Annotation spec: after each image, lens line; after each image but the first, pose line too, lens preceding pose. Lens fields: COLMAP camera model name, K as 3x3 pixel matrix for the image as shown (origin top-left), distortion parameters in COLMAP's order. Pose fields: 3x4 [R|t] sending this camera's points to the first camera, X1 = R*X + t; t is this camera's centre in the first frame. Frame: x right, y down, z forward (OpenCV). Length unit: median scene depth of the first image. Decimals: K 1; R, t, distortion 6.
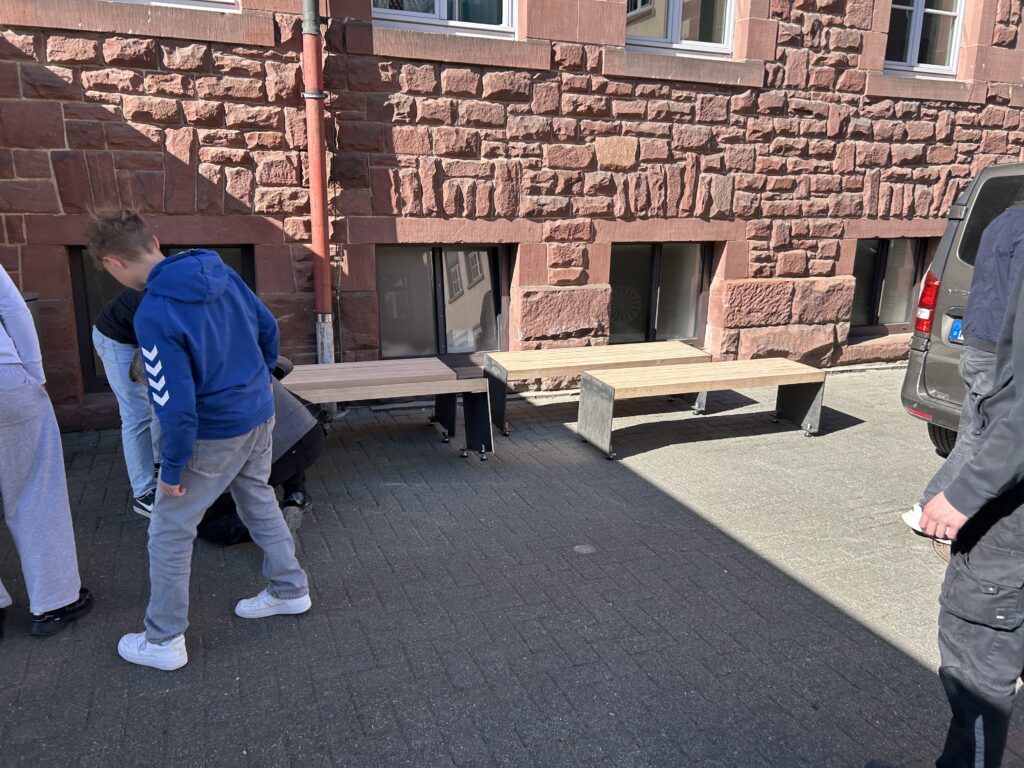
lens RADIAL K [[793.5, 0, 512.0], [0, 793.5, 384.0], [0, 0, 1]] dist [0.066259, -0.105470]
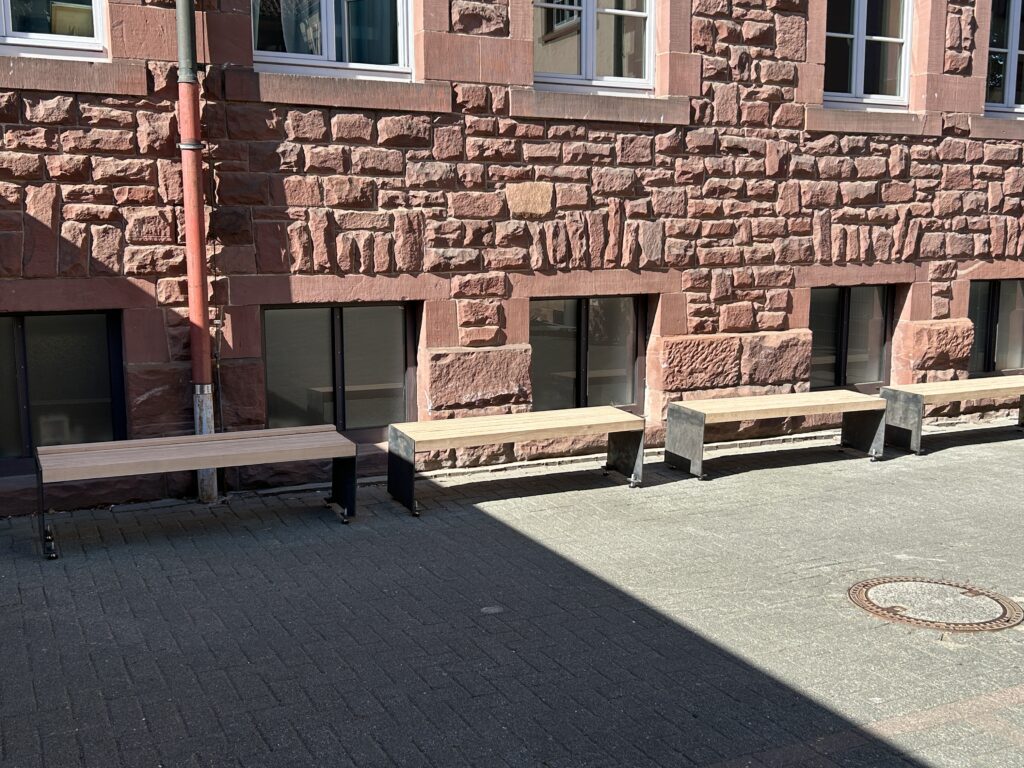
lens RADIAL K [[1058.7, 0, 512.0], [0, 1058.7, 384.0], [0, 0, 1]] dist [0.177542, -0.608983]
pose [[0.996861, -0.031039, 0.072835, 0.016344], [0.038194, 0.994354, -0.098997, 0.035560], [-0.069351, 0.101468, 0.992419, -0.169799]]
